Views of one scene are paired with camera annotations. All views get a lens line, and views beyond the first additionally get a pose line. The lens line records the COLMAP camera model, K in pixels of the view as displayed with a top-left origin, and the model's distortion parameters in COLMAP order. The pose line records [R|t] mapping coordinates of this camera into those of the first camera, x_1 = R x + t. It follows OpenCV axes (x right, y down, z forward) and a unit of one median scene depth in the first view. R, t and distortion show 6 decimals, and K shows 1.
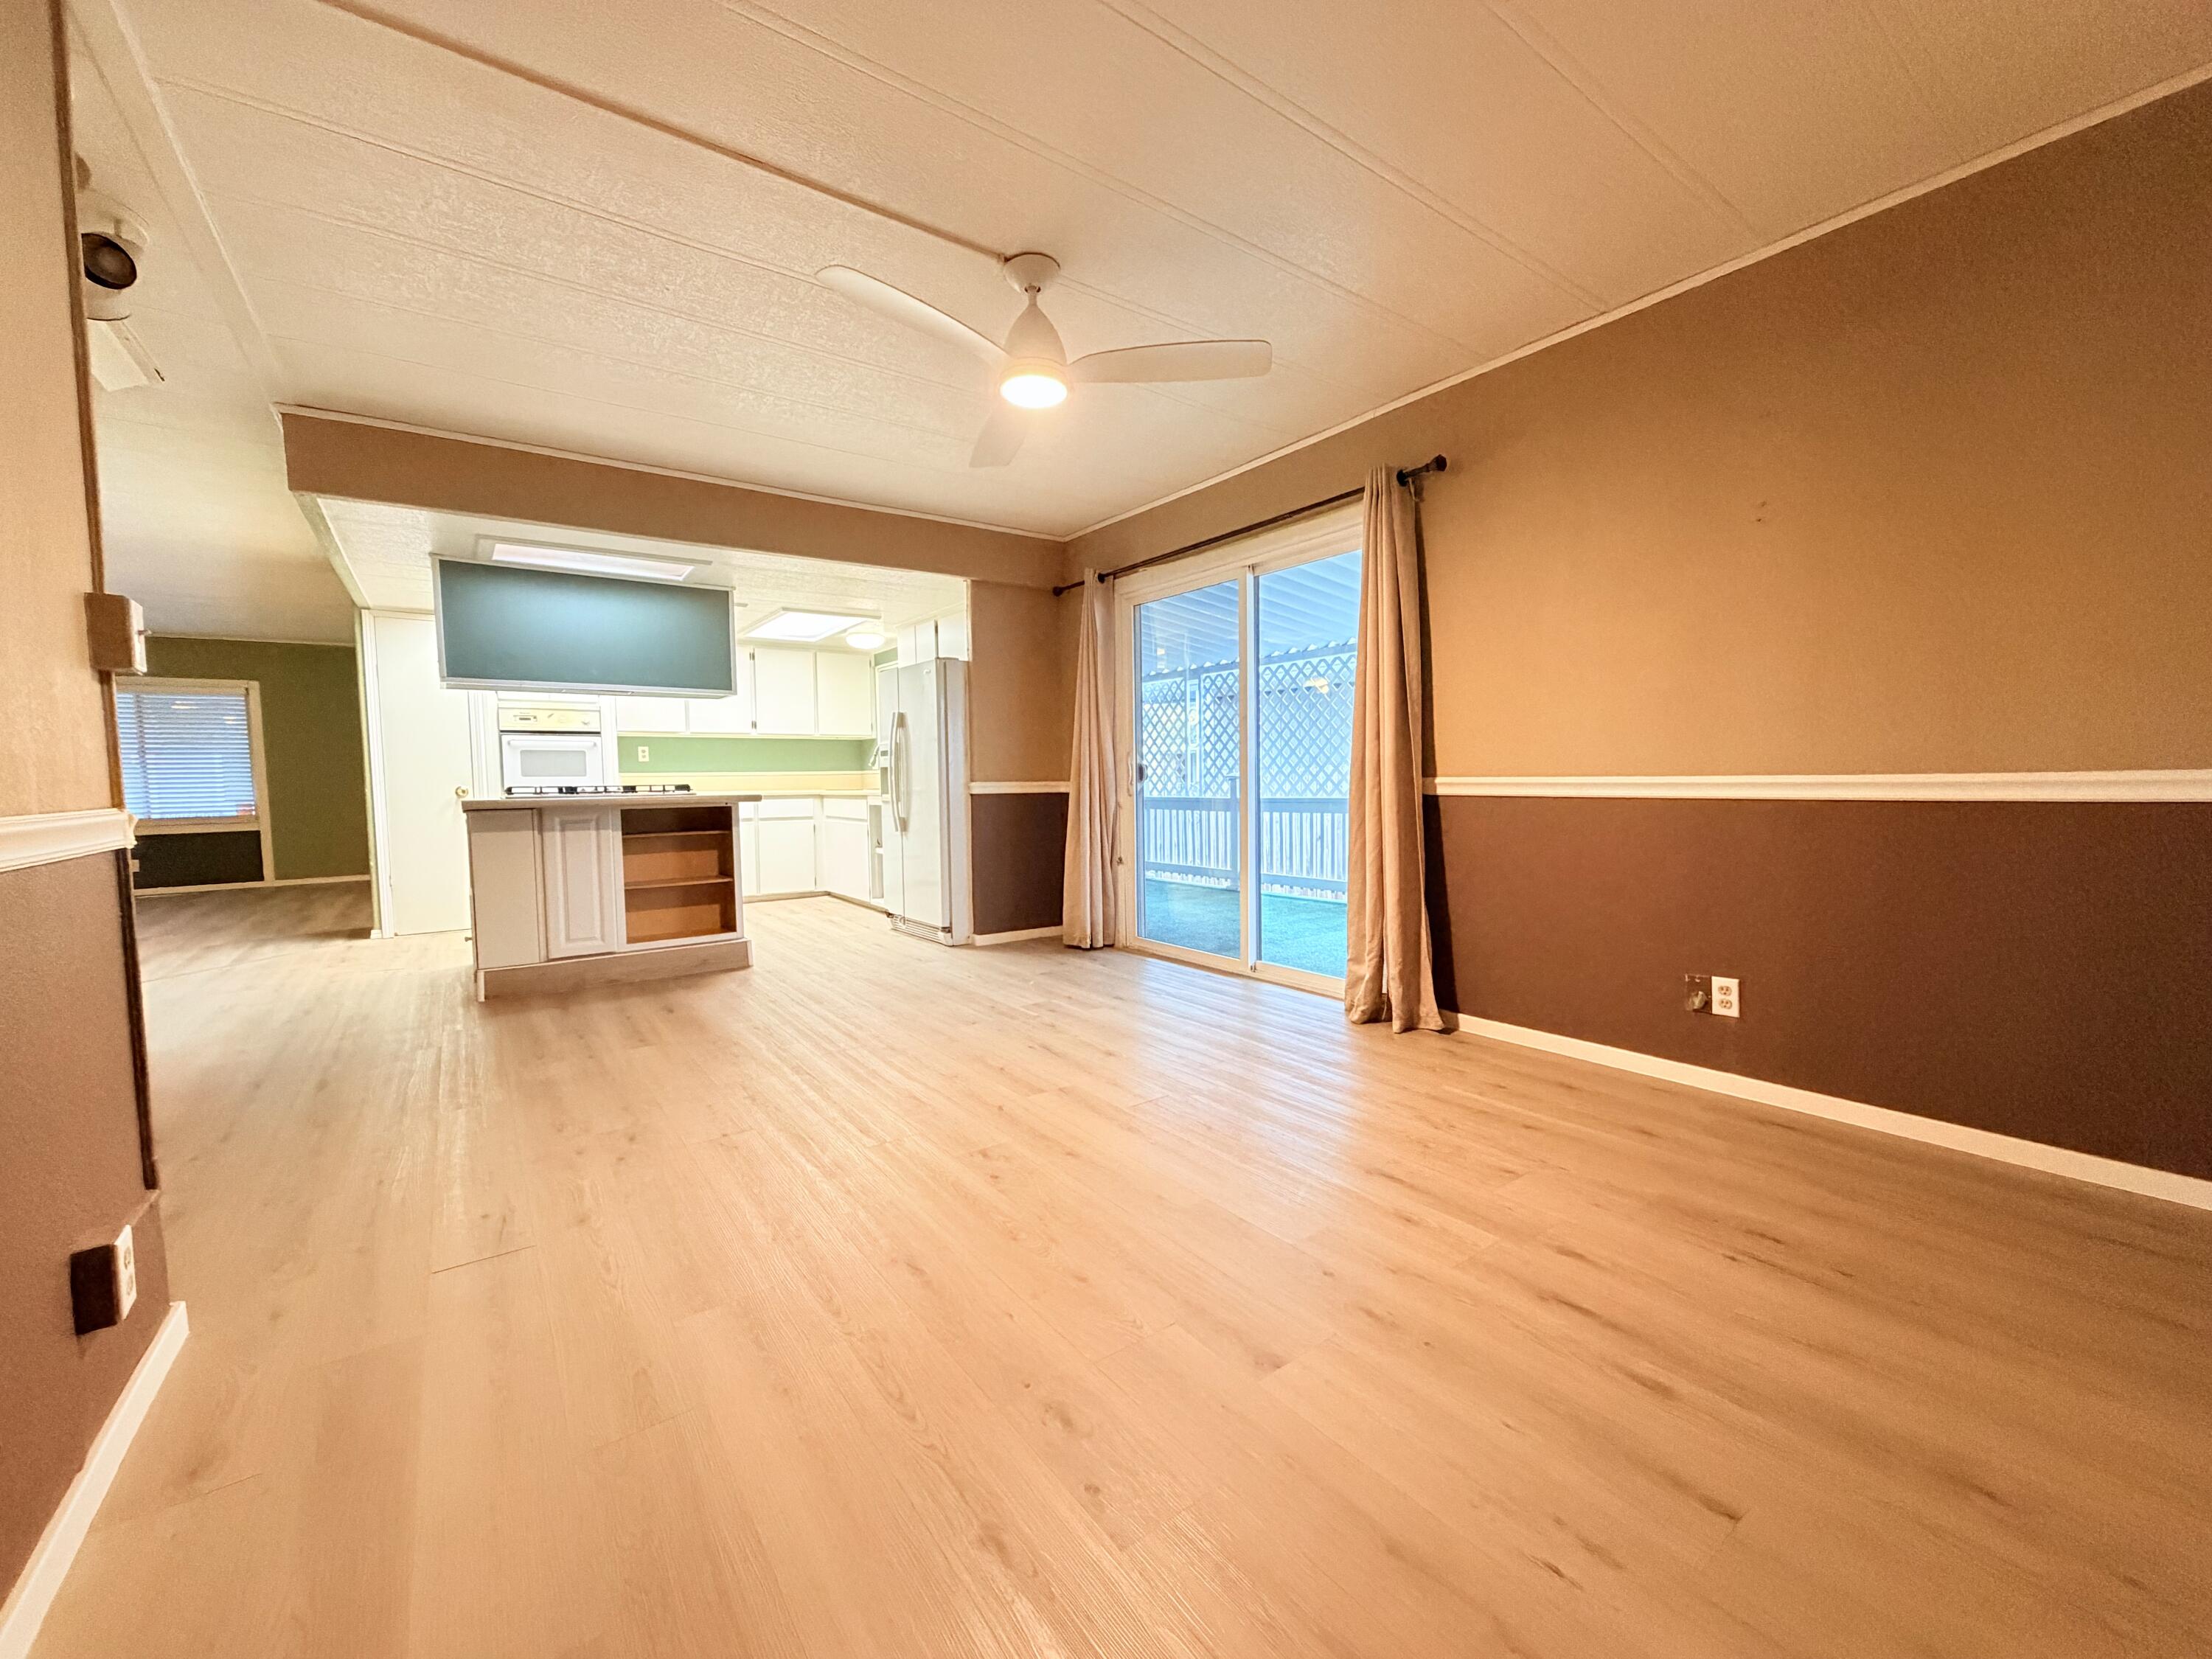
lens RADIAL K [[885.6, 0, 1104.3], [0, 885.6, 824.7], [0, 0, 1]] dist [0.000875, -0.000264]
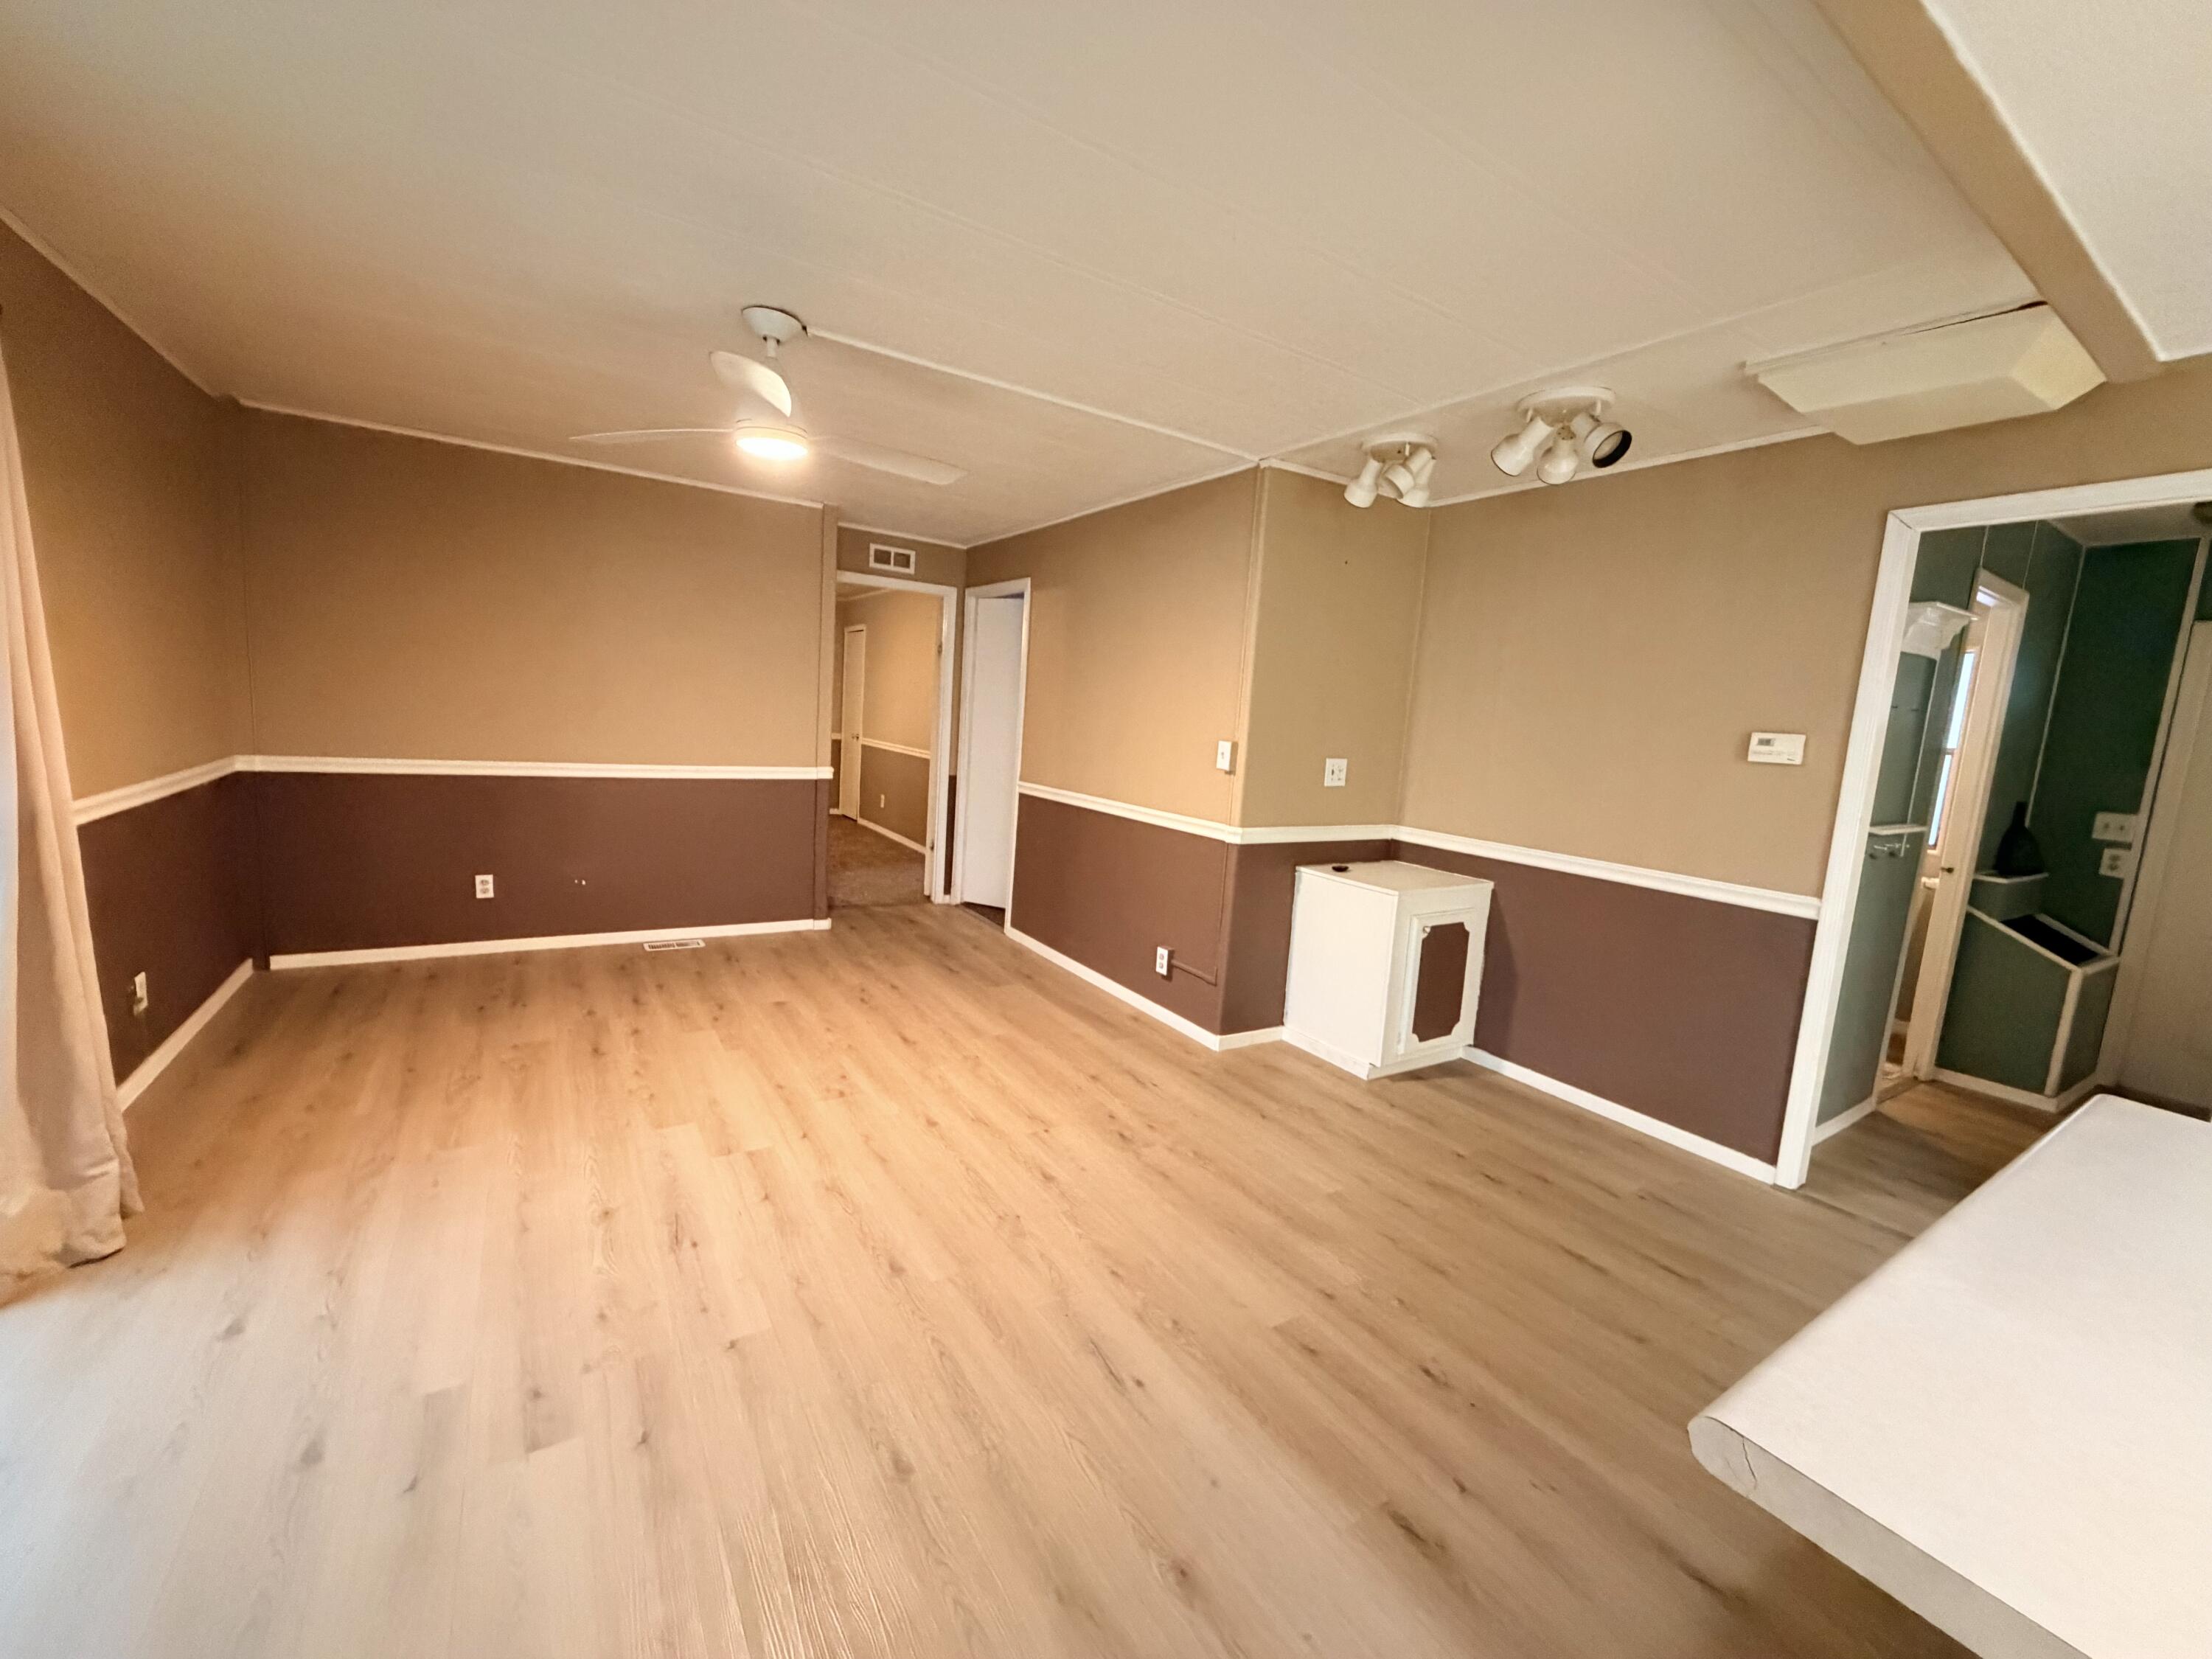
lens RADIAL K [[885.6, 0, 1100.1], [0, 885.6, 827.8], [0, 0, 1]] dist [0.000875, -0.000264]
pose [[-0.996622, -0.053931, 0.061935, -0.583462], [-0.041368, 0.981165, 0.188690, -0.290177], [-0.070945, 0.185491, -0.980082, 2.199536]]
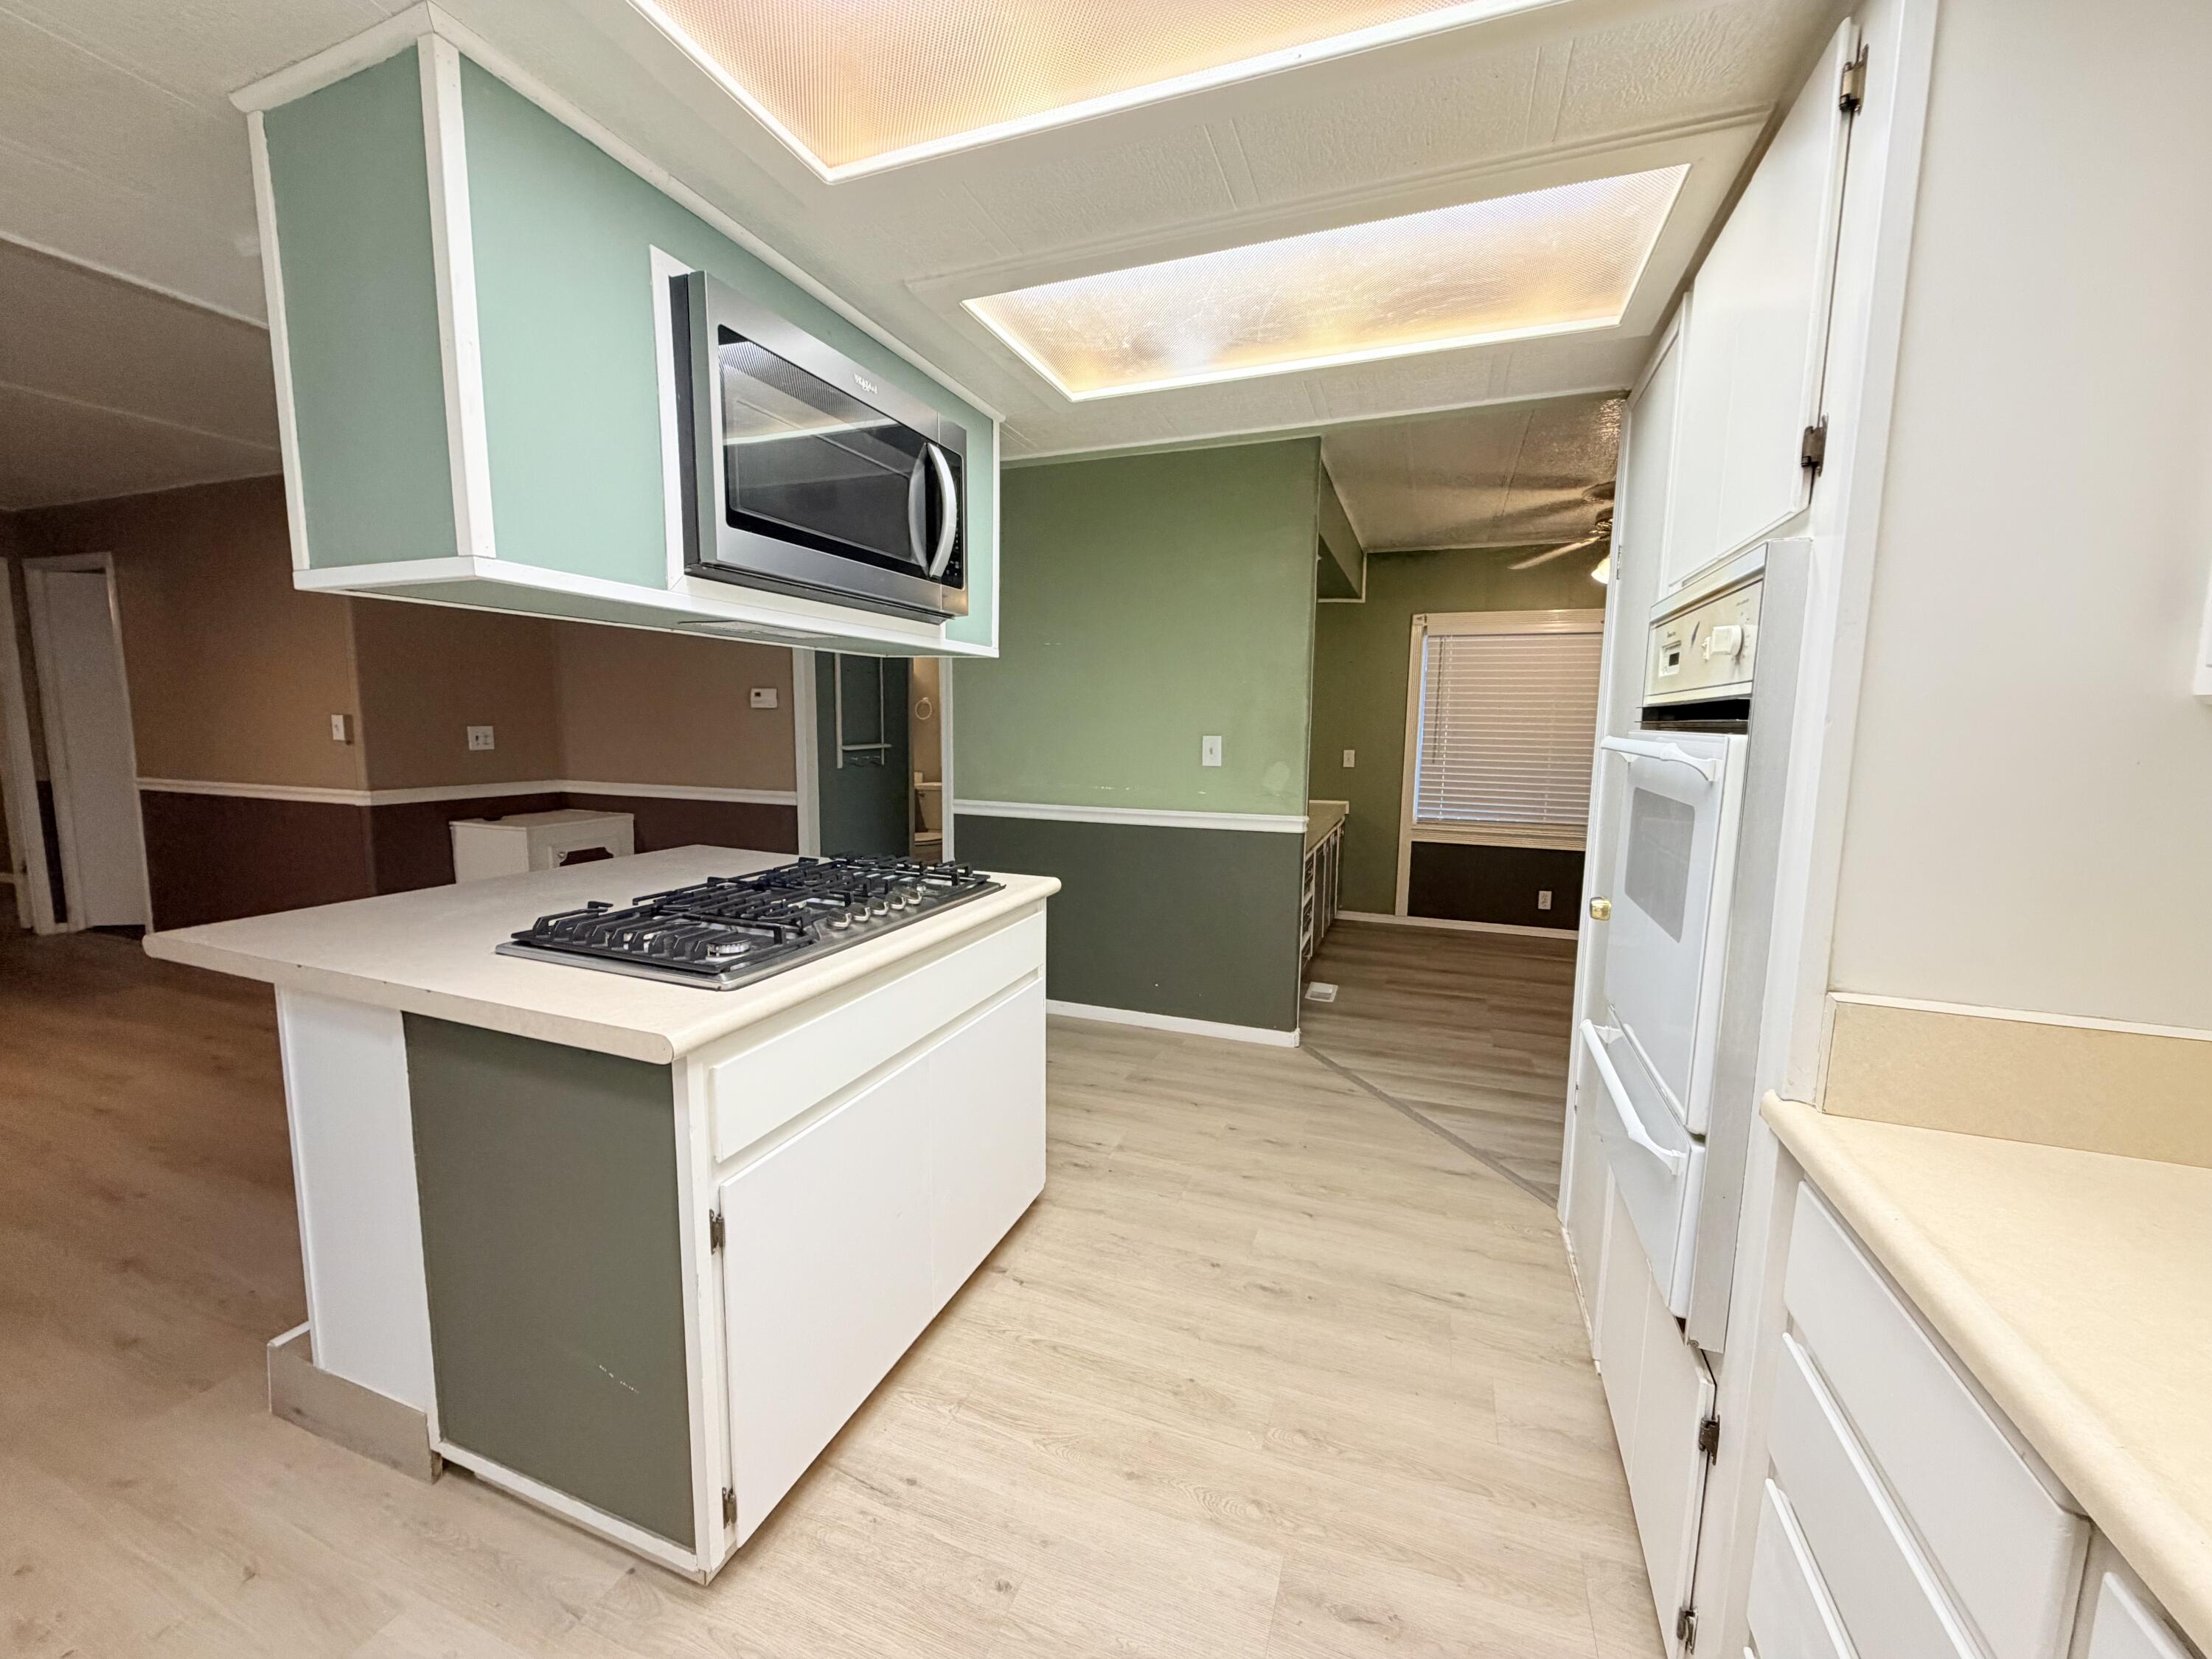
lens RADIAL K [[885.6, 0, 1103.0], [0, 885.6, 829.2], [0, 0, 1]] dist [0.000875, -0.000264]
pose [[-0.844133, 0.072682, -0.531184, -1.025365], [-0.030823, 0.982550, 0.183425, -0.299042], [0.535247, 0.171208, -0.827163, 2.897155]]
